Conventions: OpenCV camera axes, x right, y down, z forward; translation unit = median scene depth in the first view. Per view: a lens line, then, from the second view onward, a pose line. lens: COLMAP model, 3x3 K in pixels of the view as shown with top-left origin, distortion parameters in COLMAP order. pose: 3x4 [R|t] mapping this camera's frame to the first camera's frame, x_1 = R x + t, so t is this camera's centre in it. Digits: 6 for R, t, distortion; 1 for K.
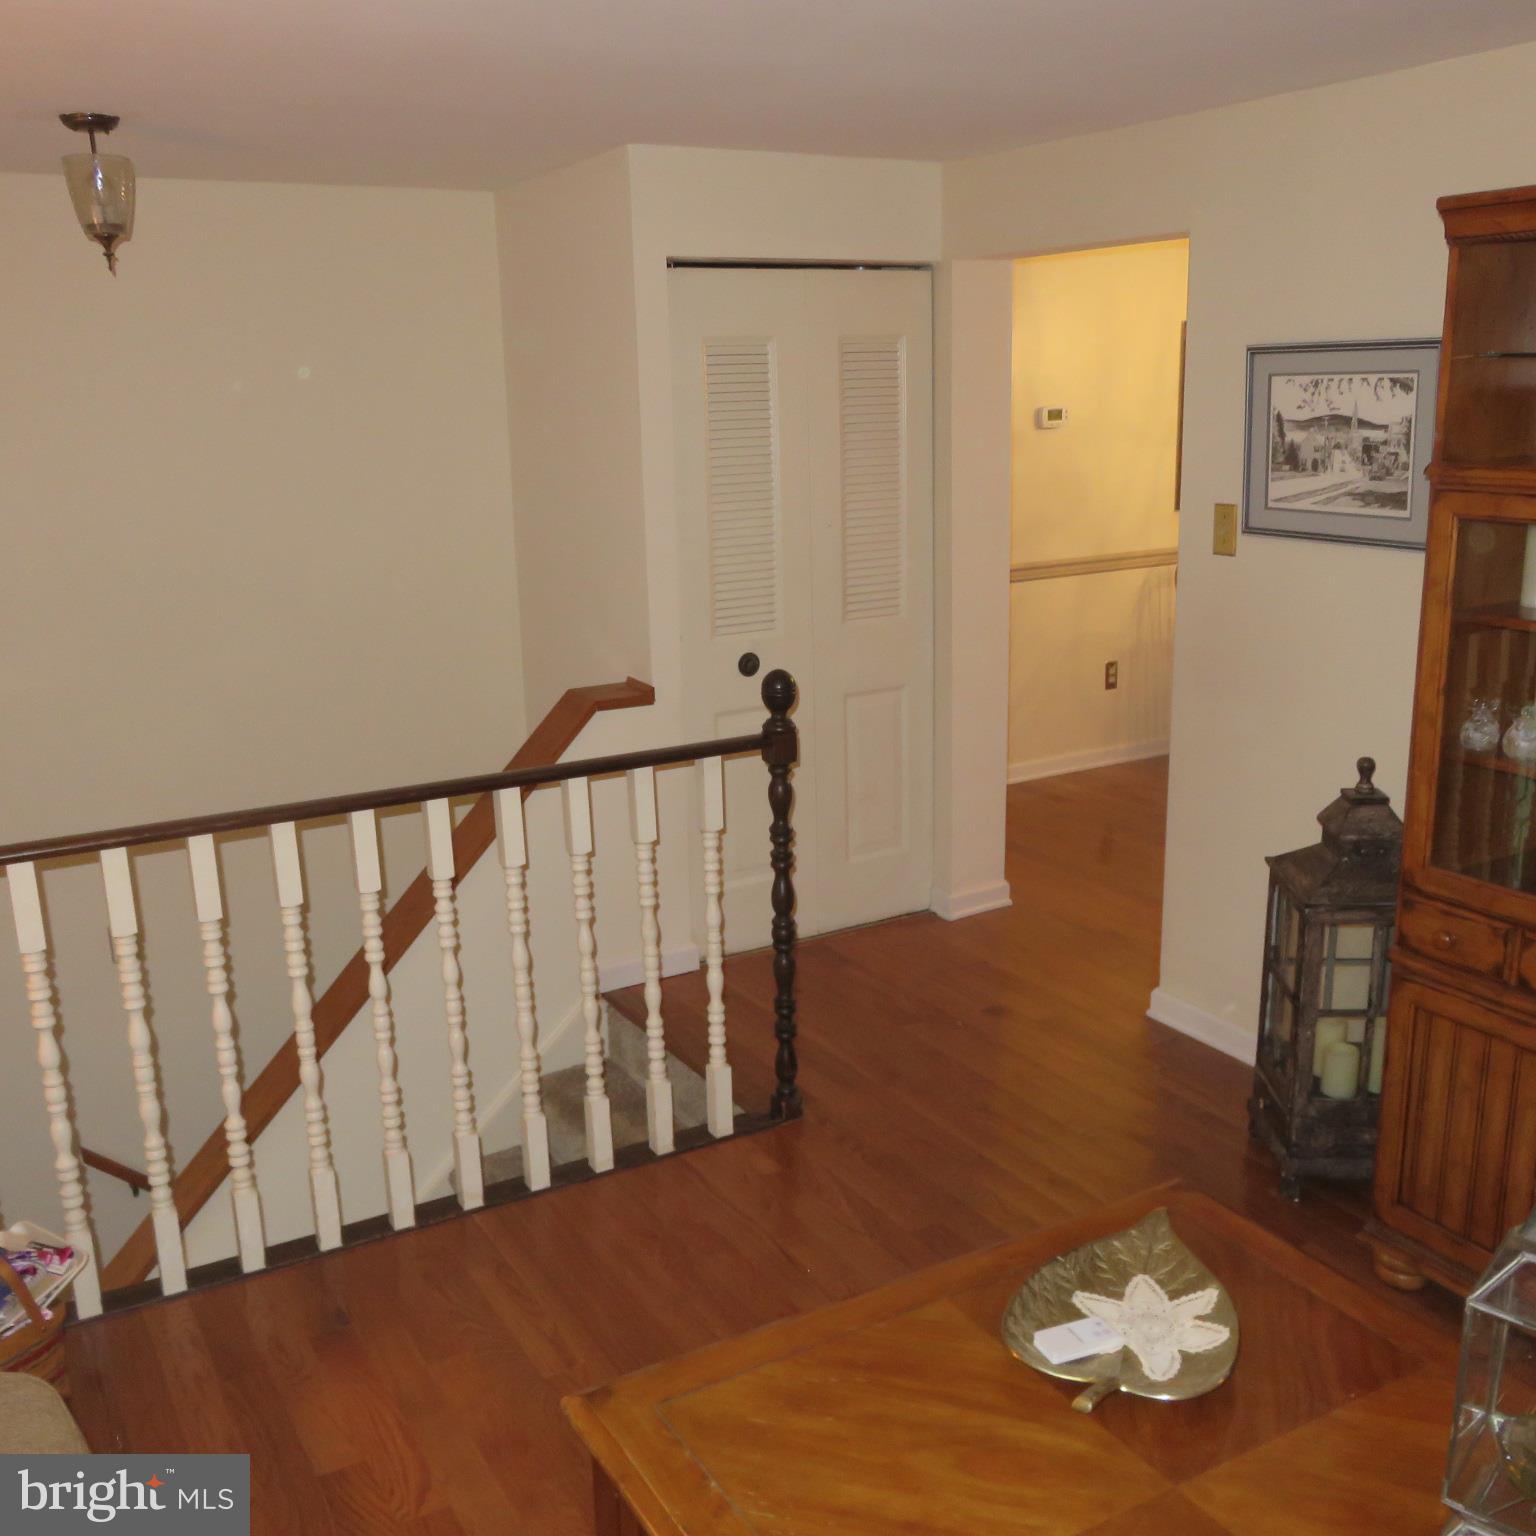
lens RADIAL K [[1491.5, 0, 768.0], [0, 1491.5, 768.0], [0, 0, 1]] dist [-0.003608, -0.007095]
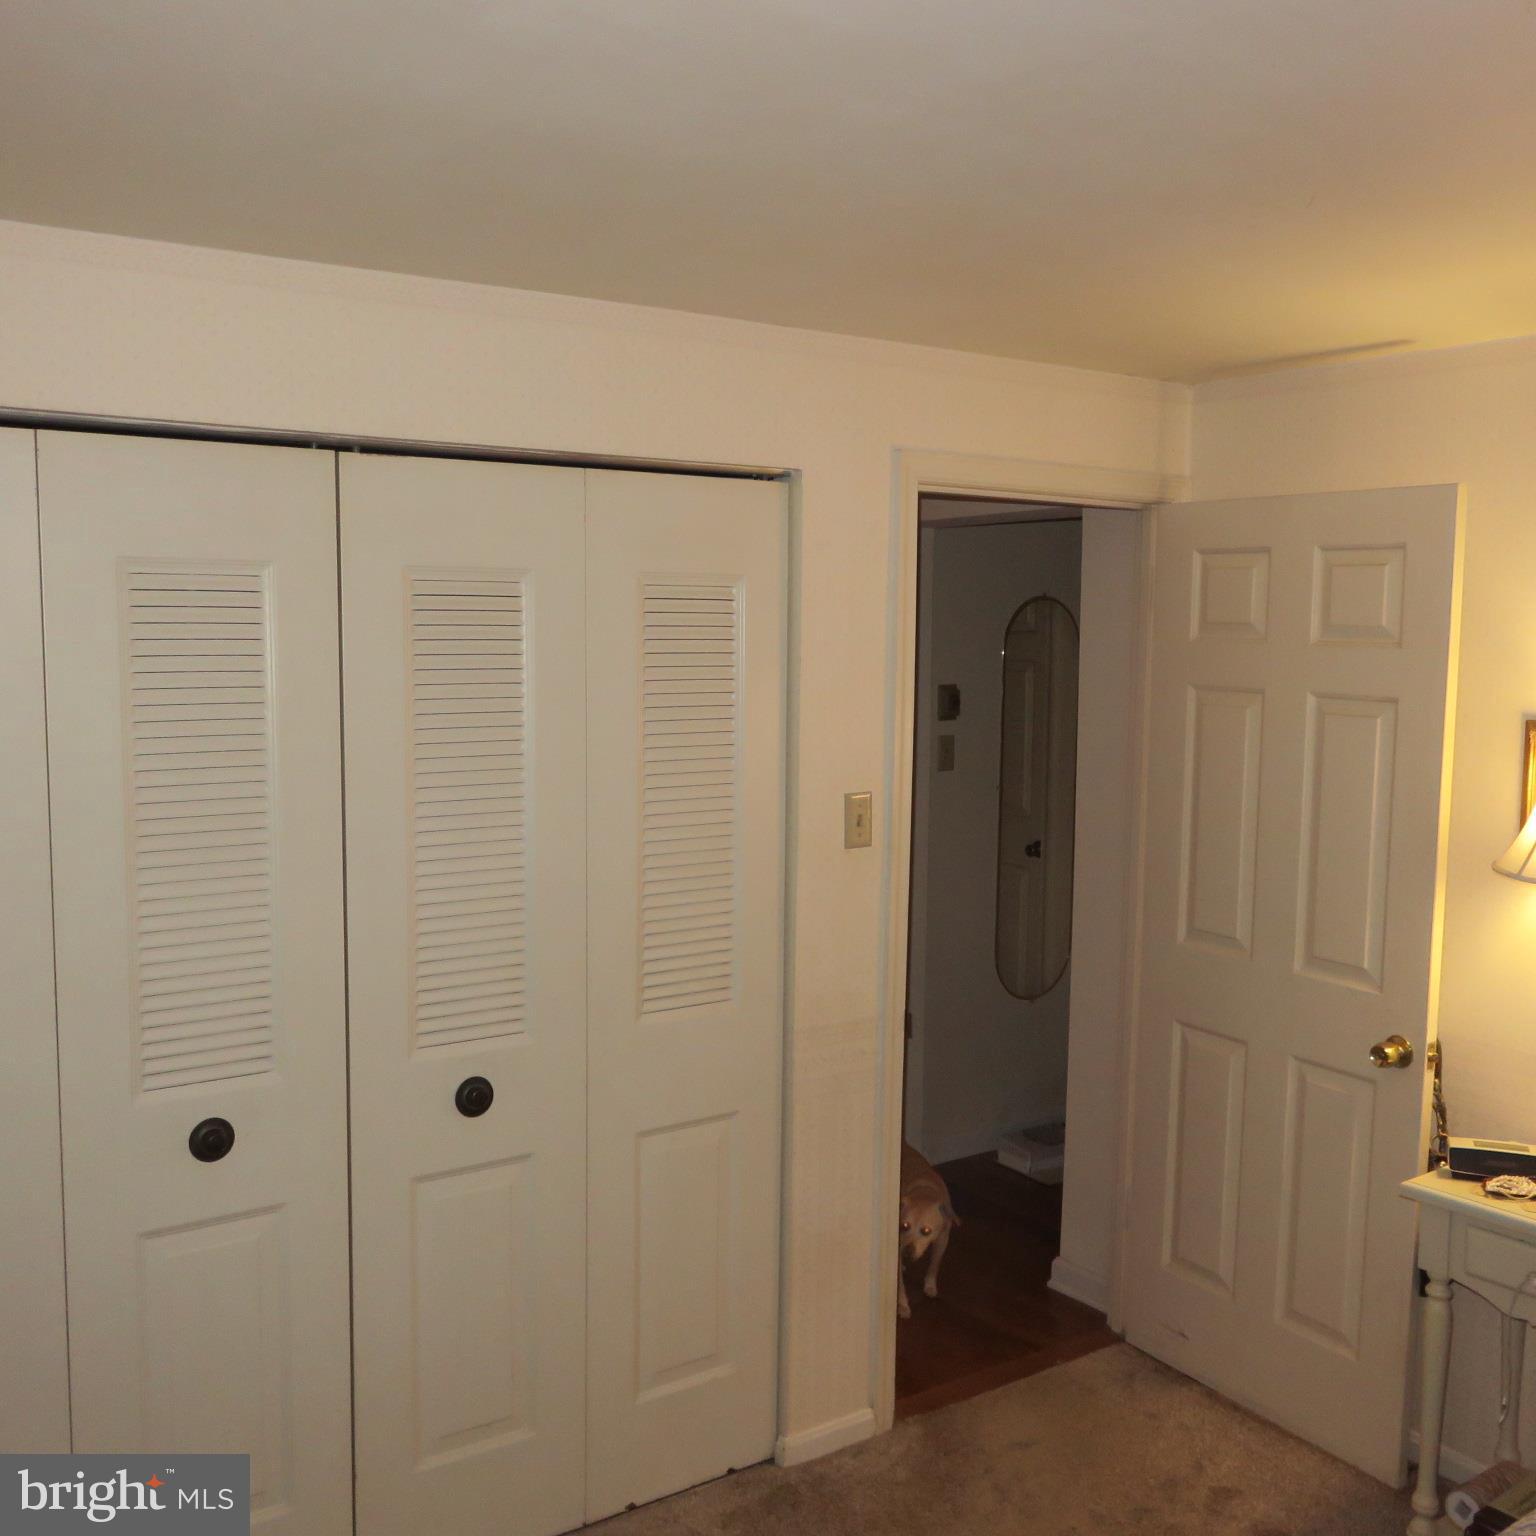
lens RADIAL K [[1491.5, 0, 768.0], [0, 1491.5, 768.0], [0, 0, 1]] dist [-0.003608, -0.007095]
pose [[0.997334, 0.034518, 0.064295, 0.060598], [-0.023956, 0.987094, -0.158337, -0.103744], [-0.068931, 0.156374, 0.985290, 0.365738]]
